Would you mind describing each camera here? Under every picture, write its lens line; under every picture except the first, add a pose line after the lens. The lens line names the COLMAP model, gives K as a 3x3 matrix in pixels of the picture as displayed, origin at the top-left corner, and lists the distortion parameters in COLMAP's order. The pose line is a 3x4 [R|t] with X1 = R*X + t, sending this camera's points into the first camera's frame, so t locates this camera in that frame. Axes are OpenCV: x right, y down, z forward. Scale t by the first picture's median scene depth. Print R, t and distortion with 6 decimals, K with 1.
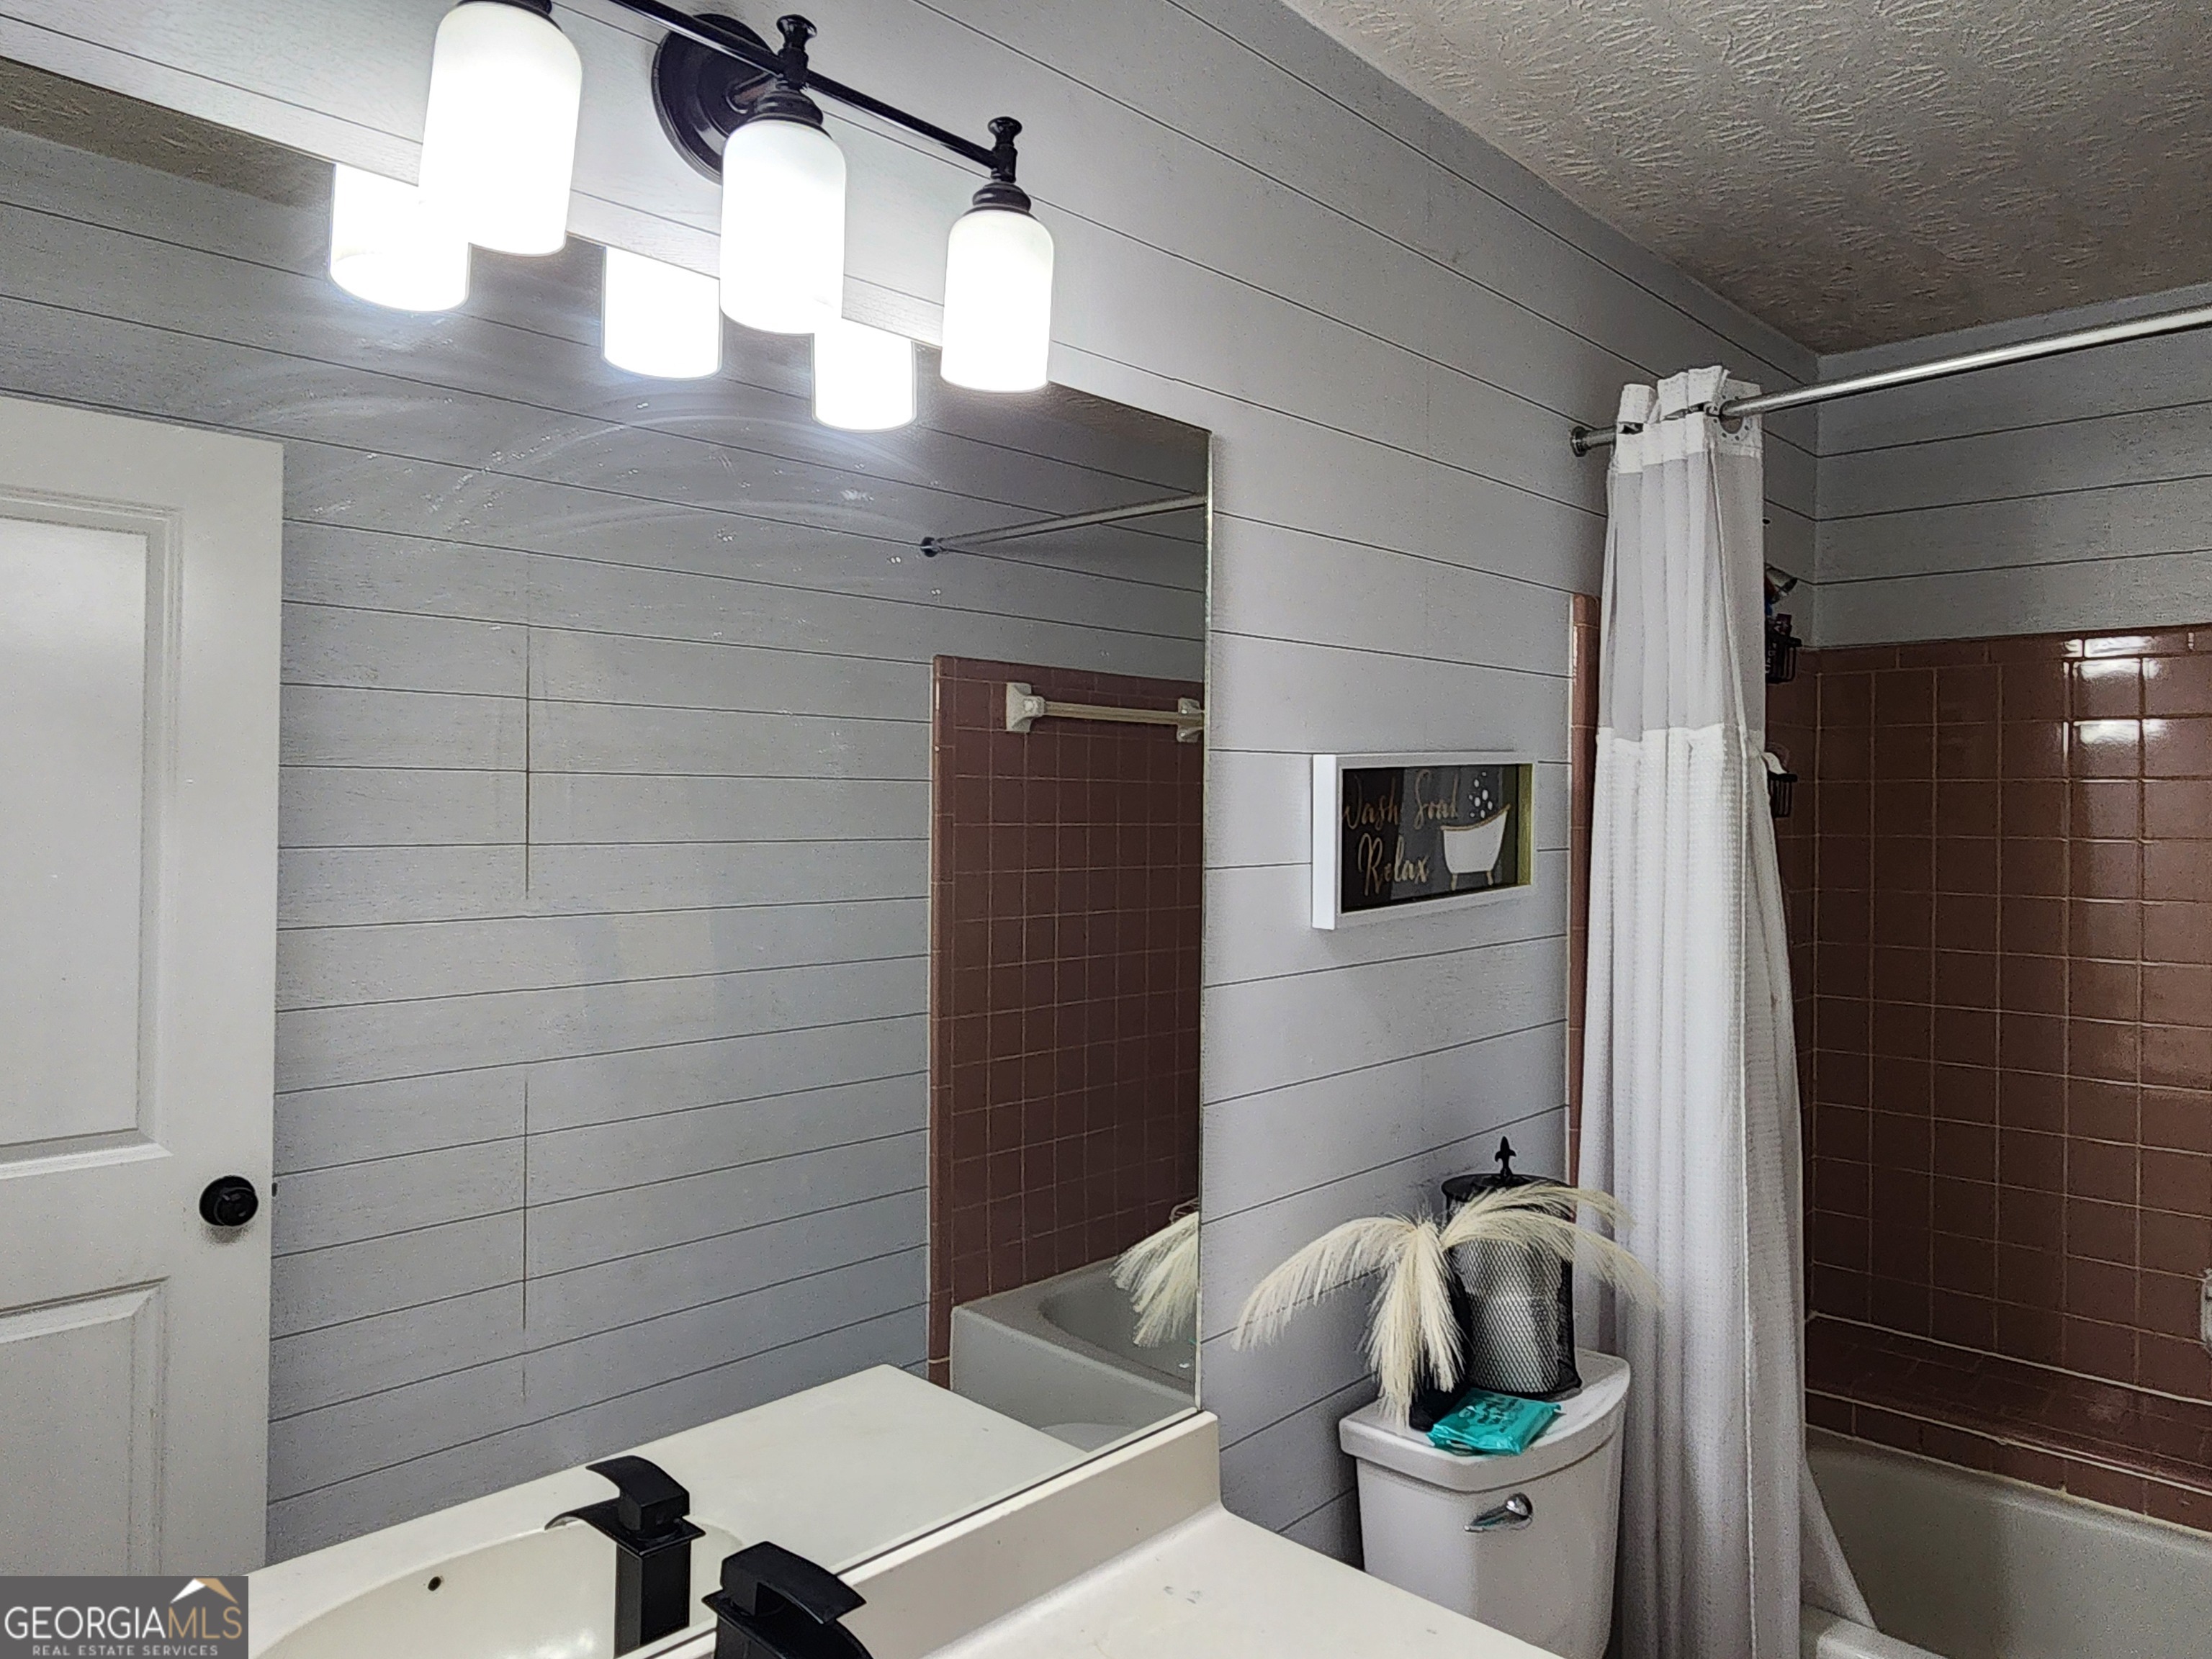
lens RADIAL K [[1466.9, 0, 1095.5], [0, 1466.9, 829.4], [0, 0, 1]] dist [0.006997, -0.001549]
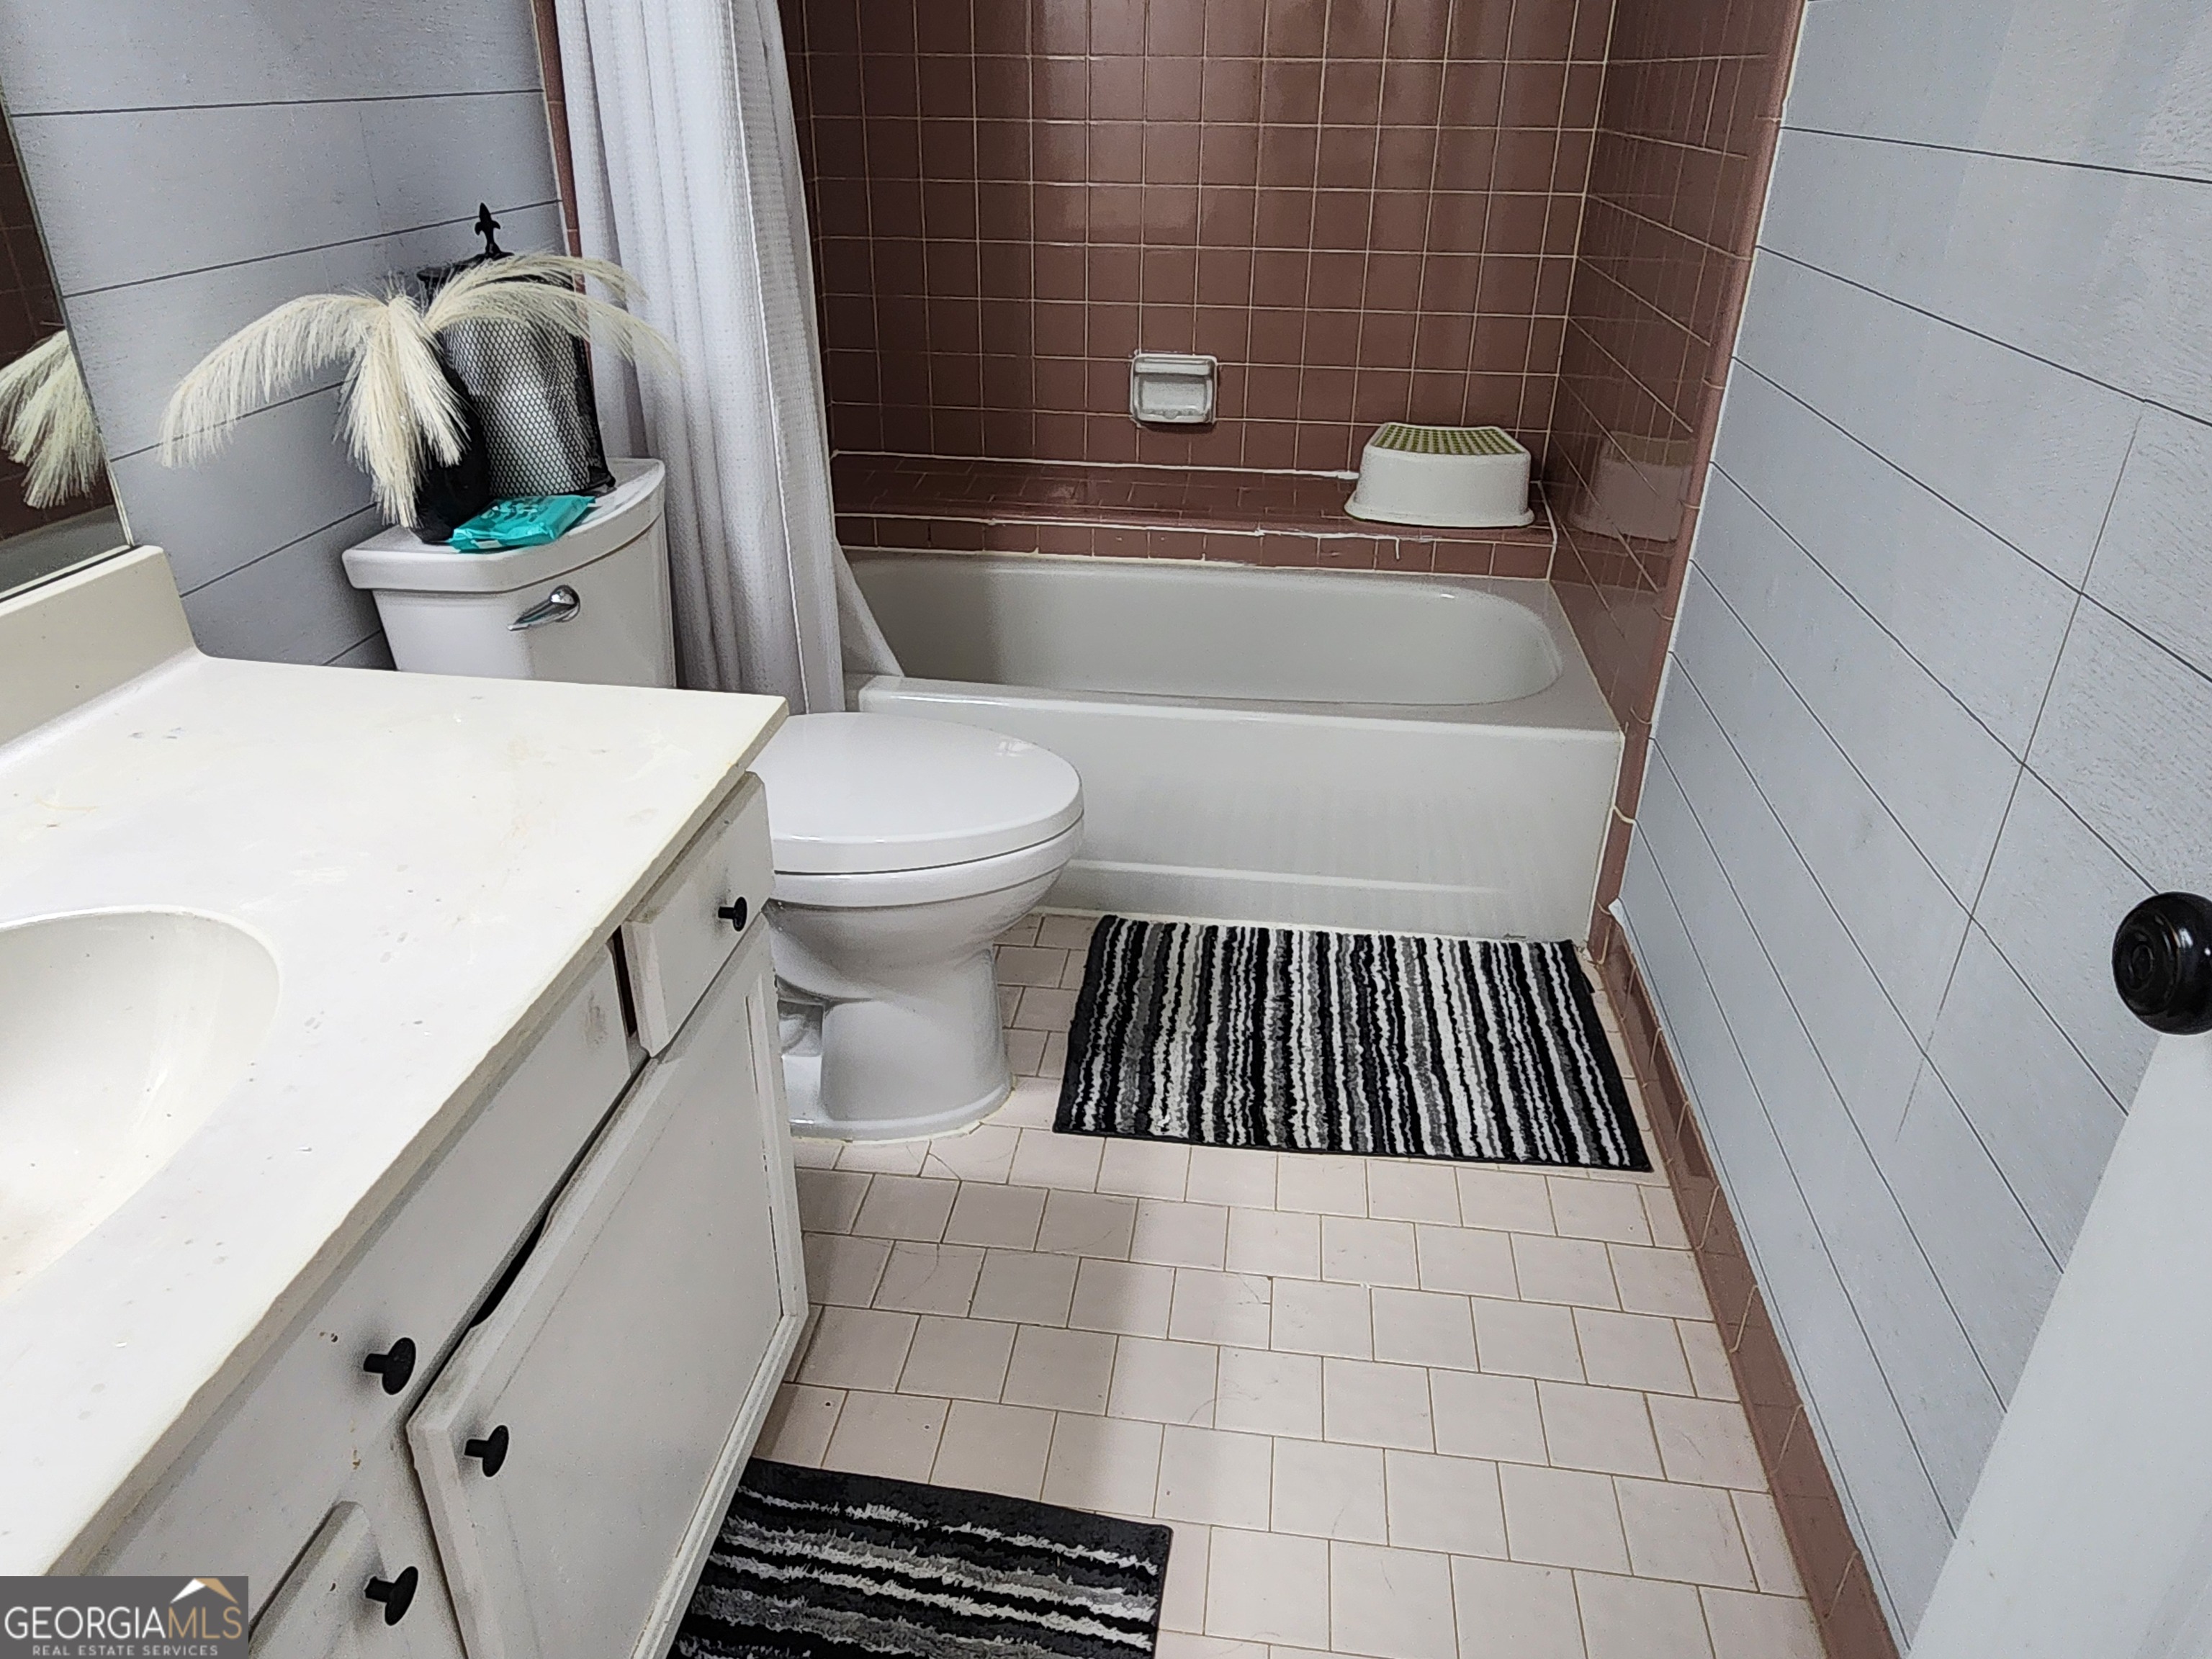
lens RADIAL K [[1448.7, 0, 1091.4], [0, 1448.7, 822.8], [0, 0, 1]] dist [-0.000374, 0.000859]
pose [[0.808390, -0.265612, 0.525315, 0.033629], [-0.000715, 0.891966, 0.452102, 0.157604], [-0.588647, -0.365850, 0.720867, 0.076869]]
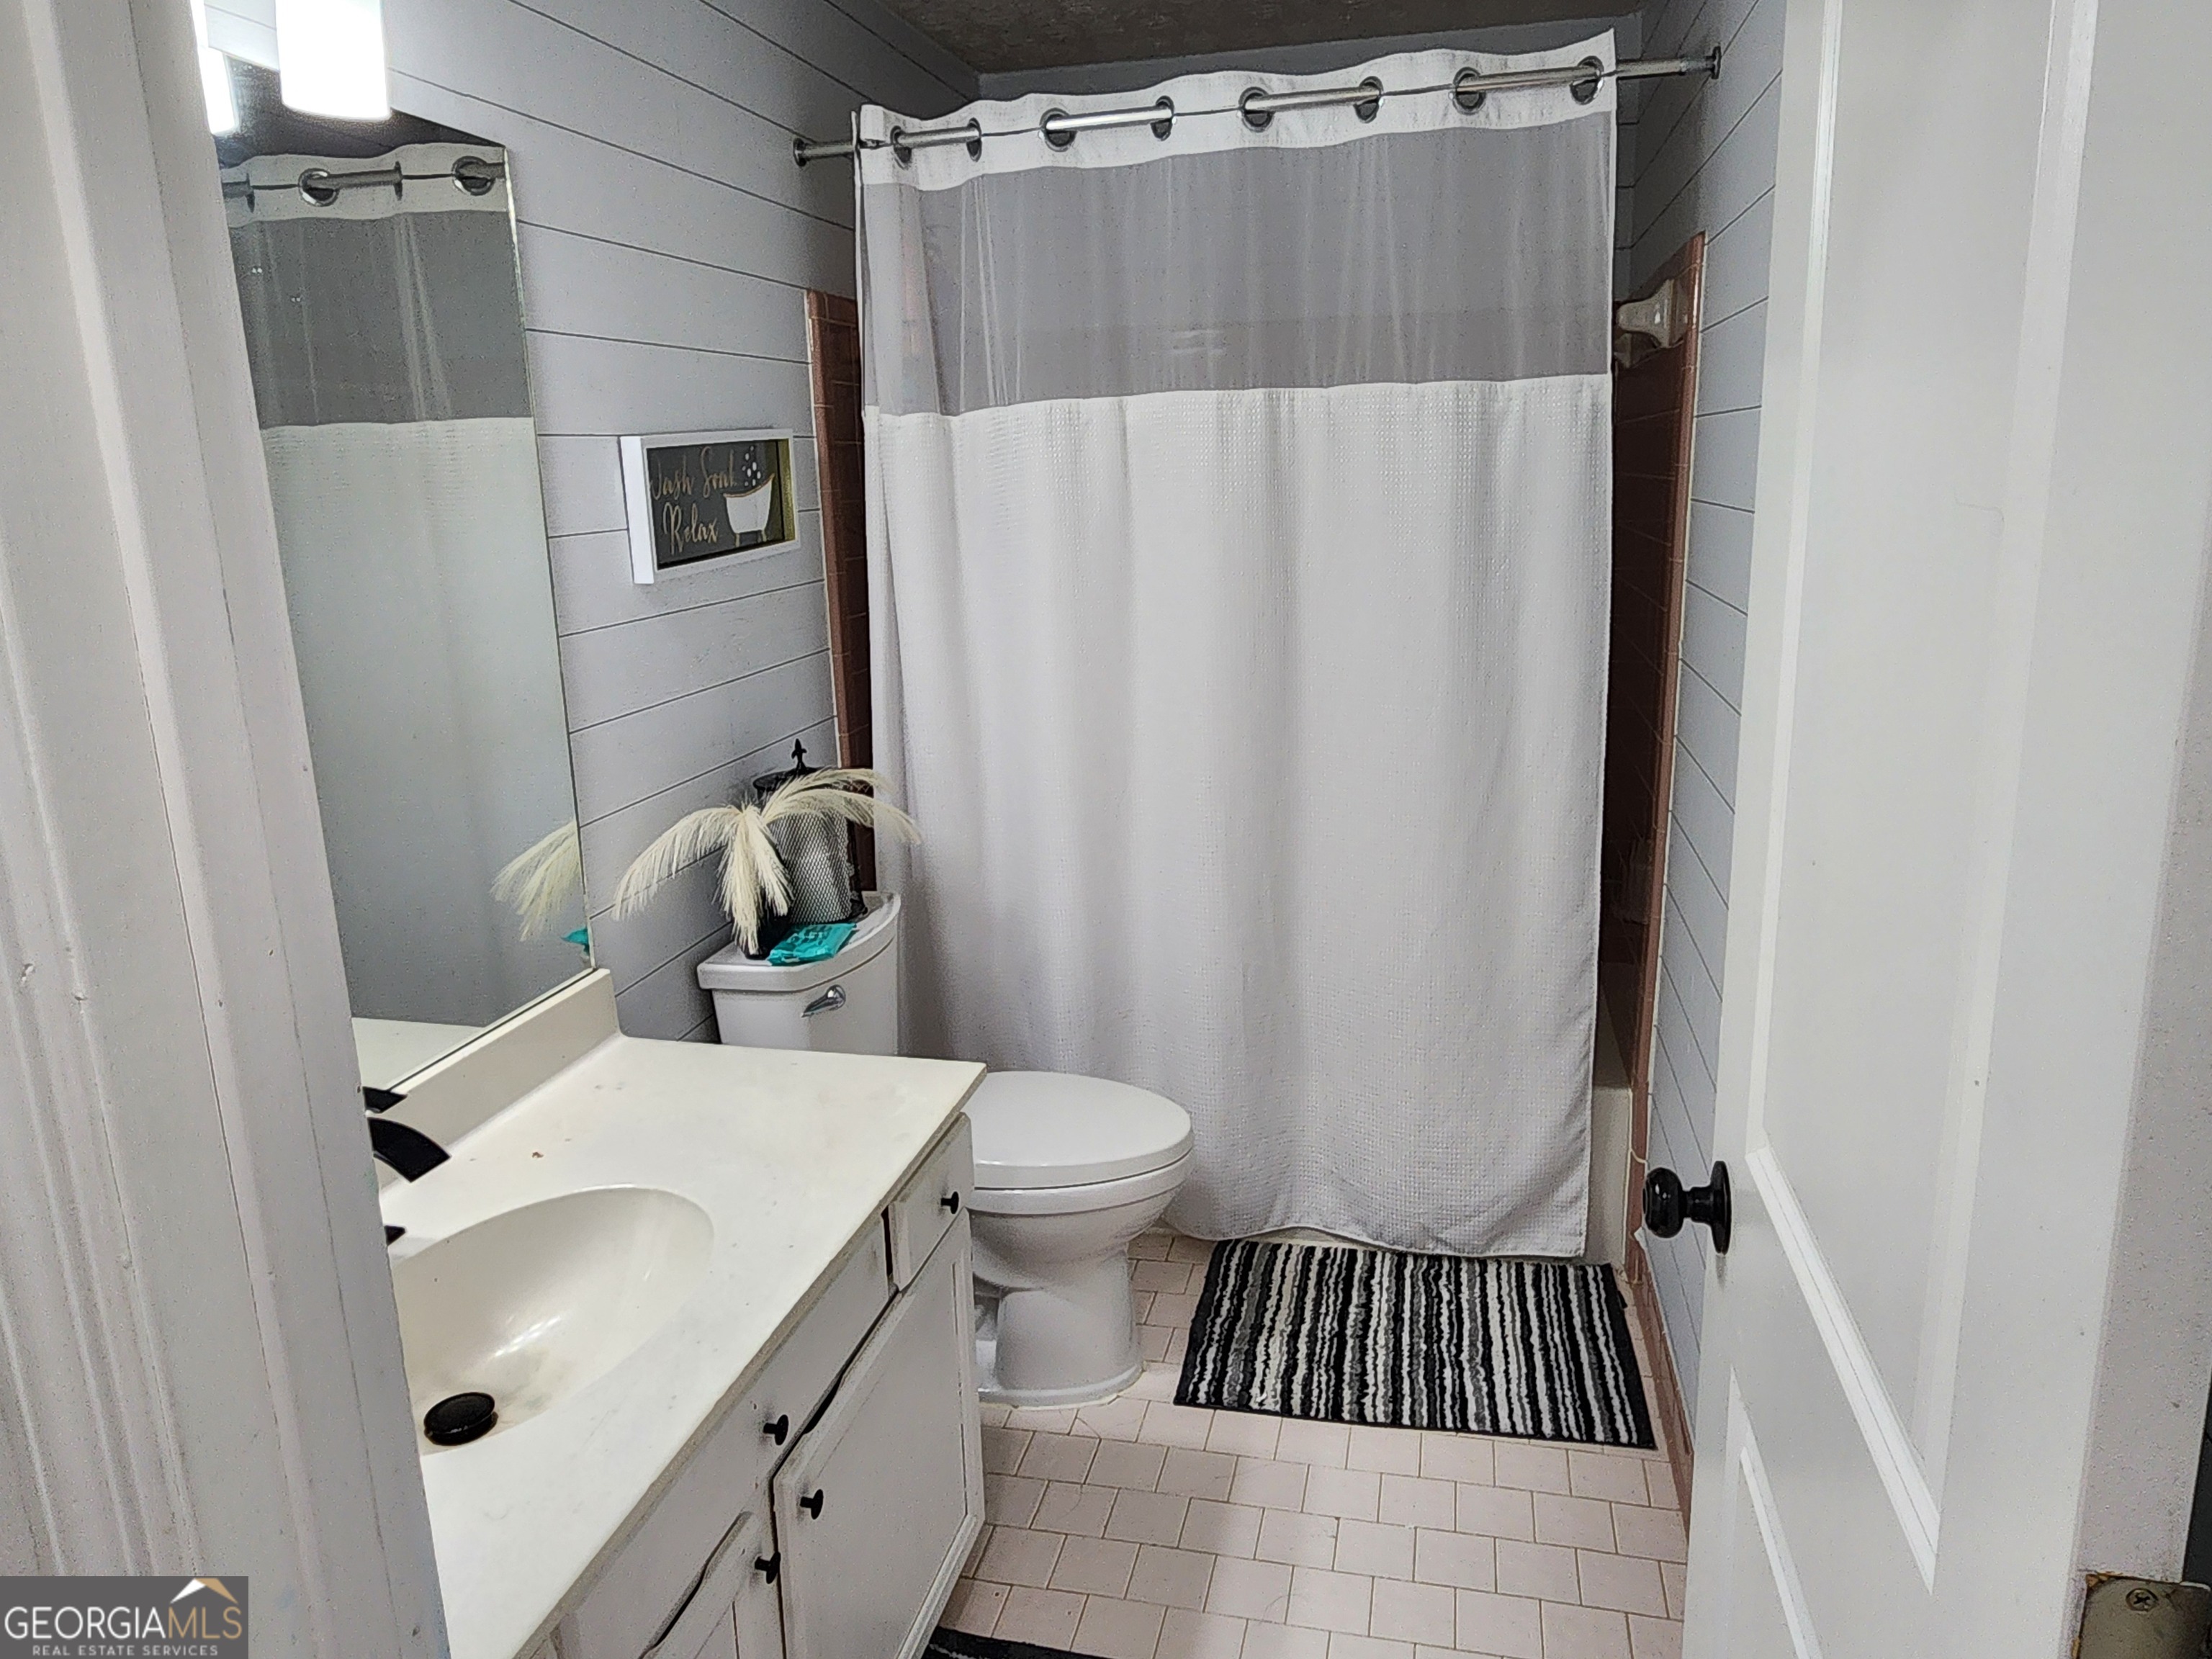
lens RADIAL K [[1466.9, 0, 1095.5], [0, 1466.9, 829.4], [0, 0, 1]] dist [0.006997, -0.001549]
pose [[0.865619, -0.149203, 0.477956, -0.128788], [0.040027, 0.972135, 0.230979, -0.000849], [-0.499100, -0.180808, 0.847471, -0.249809]]
